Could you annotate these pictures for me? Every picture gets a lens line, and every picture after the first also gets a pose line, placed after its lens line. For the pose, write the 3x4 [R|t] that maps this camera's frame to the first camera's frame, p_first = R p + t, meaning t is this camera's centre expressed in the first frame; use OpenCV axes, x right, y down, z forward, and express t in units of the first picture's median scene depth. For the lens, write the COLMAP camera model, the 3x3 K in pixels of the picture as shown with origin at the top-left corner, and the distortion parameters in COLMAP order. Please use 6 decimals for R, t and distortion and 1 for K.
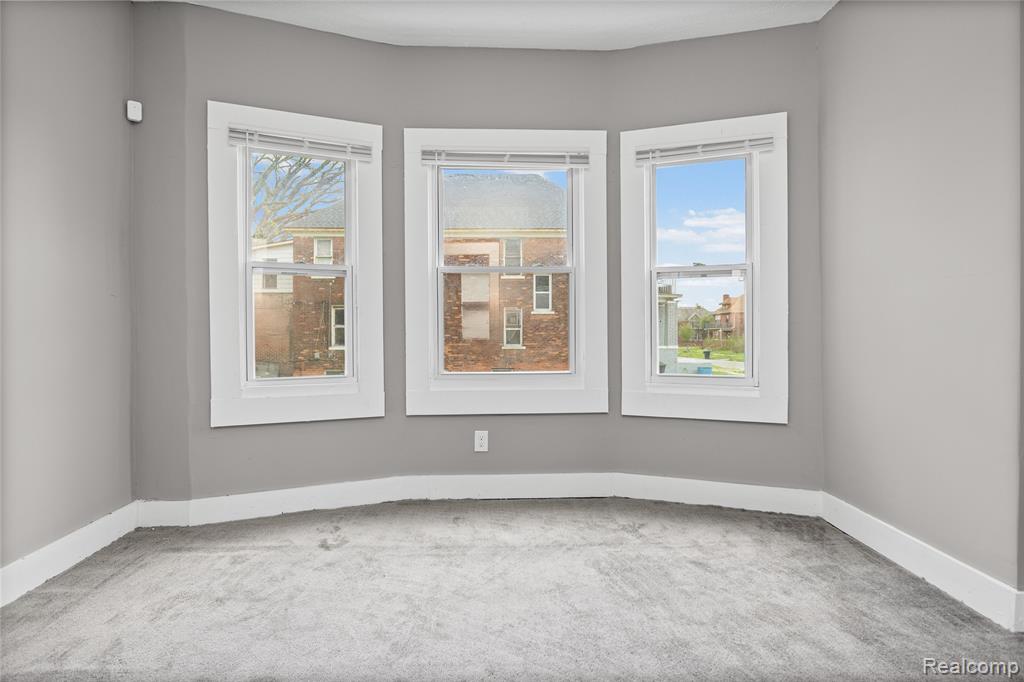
lens RADIAL K [[545.7, 0, 507.1], [0, 545.7, 333.2], [0, 0, 1]] dist [-0.013226, 0.003062]
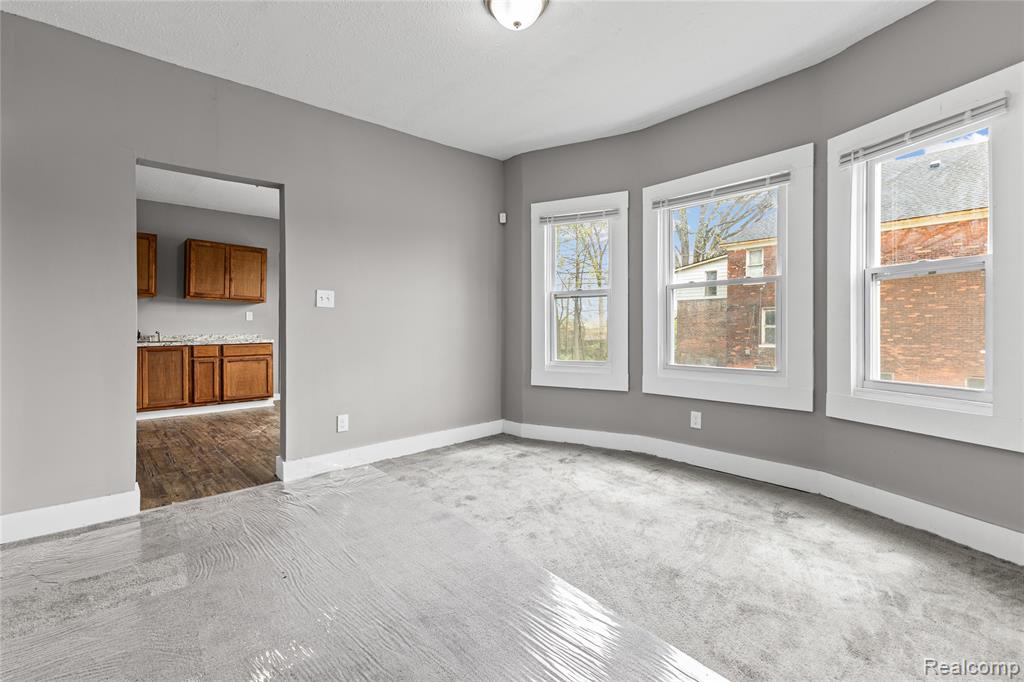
lens RADIAL K [[451.4, 0, 505.6], [0, 451.4, 331.9], [0, 0, 1]] dist [0.017186, -0.001335]
pose [[0.629901, 0.007356, -0.776641, 0.502602], [-0.006936, 0.999969, 0.003845, -0.008063], [0.776644, 0.002964, 0.629932, -0.009626]]
